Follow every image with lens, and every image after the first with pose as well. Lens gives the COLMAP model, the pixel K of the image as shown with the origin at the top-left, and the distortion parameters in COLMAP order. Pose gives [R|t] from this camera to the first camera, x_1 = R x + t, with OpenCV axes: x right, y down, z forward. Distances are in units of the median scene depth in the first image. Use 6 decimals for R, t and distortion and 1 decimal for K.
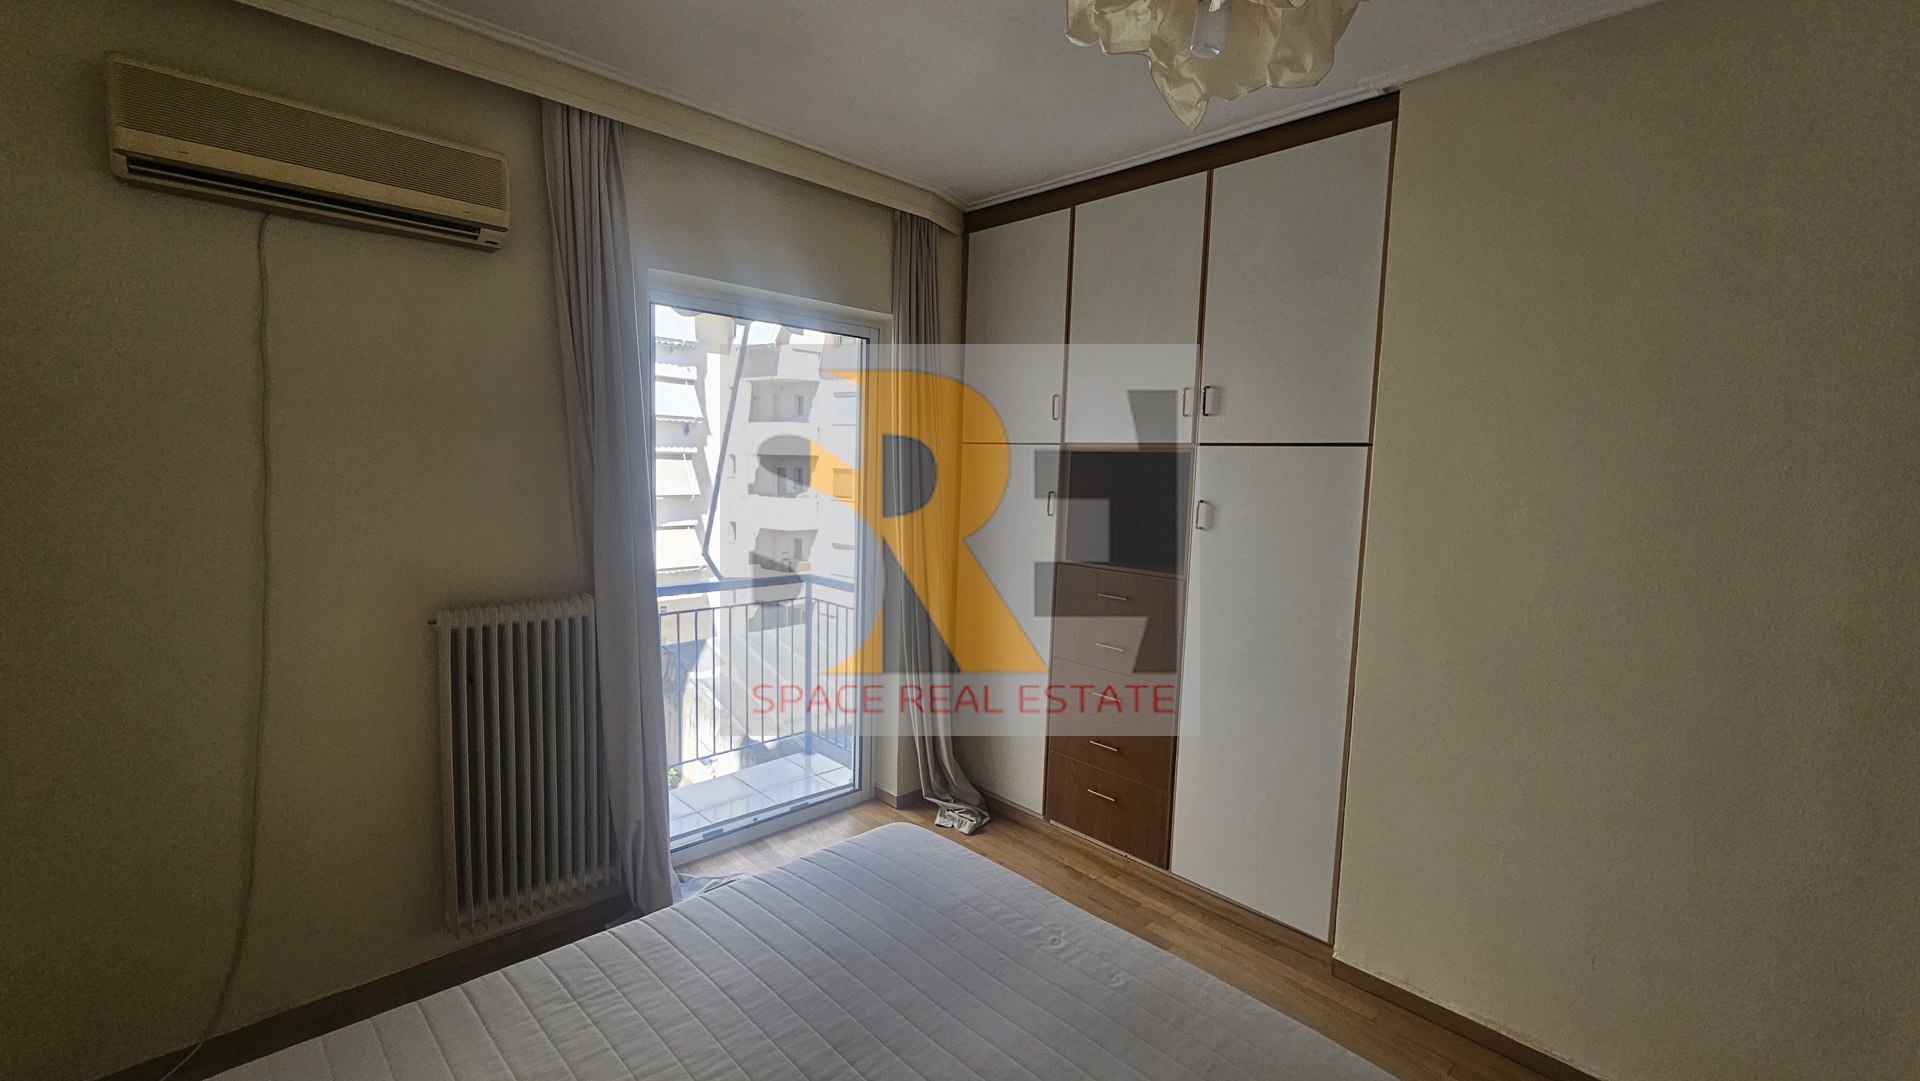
lens RADIAL K [[788.6, 0, 962.4], [0, 788.6, 537.5], [0, 0, 1]] dist [-0.001071, -0.001081]
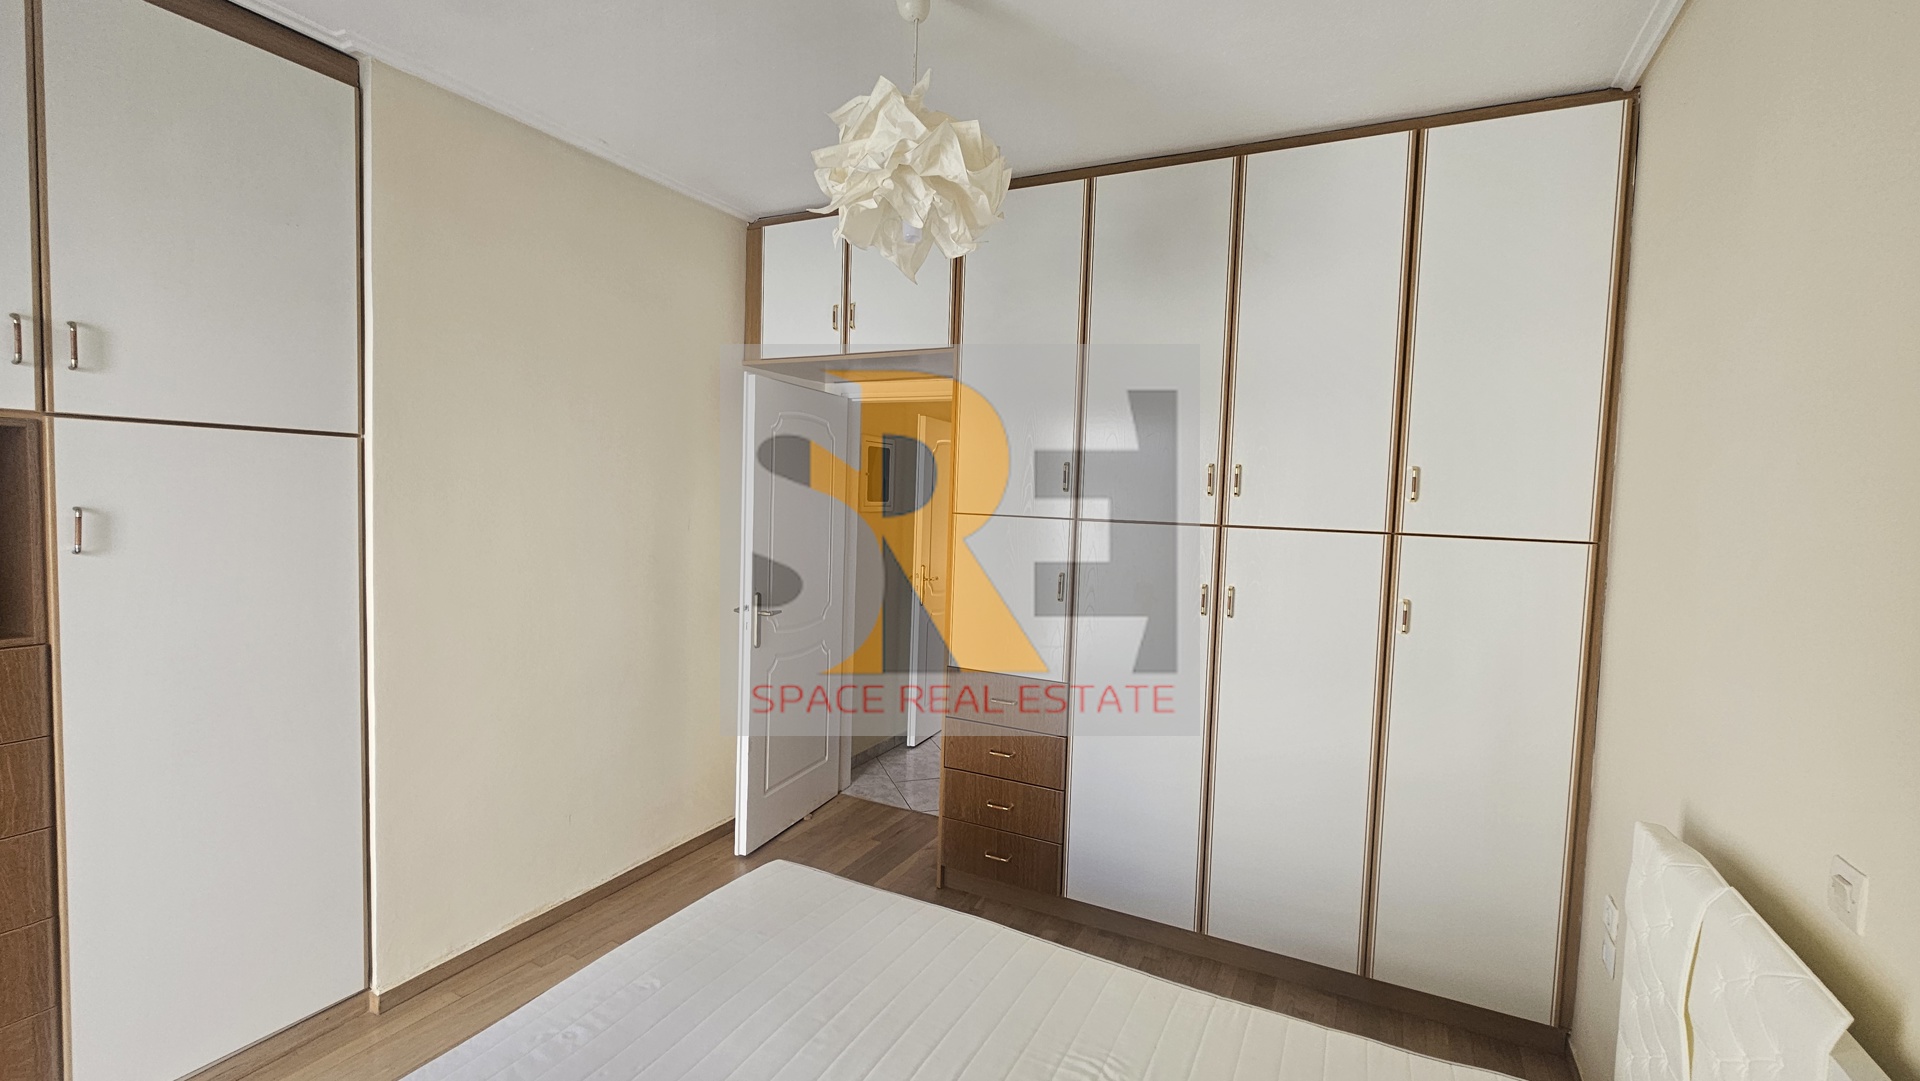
lens RADIAL K [[788.6, 0, 962.4], [0, 788.6, 537.5], [0, 0, 1]] dist [-0.001071, -0.001081]
pose [[-0.339206, -0.090589, 0.936340, -0.564817], [0.046658, 0.992507, 0.112926, -0.066634], [-0.939554, 0.081993, -0.332438, 0.618305]]
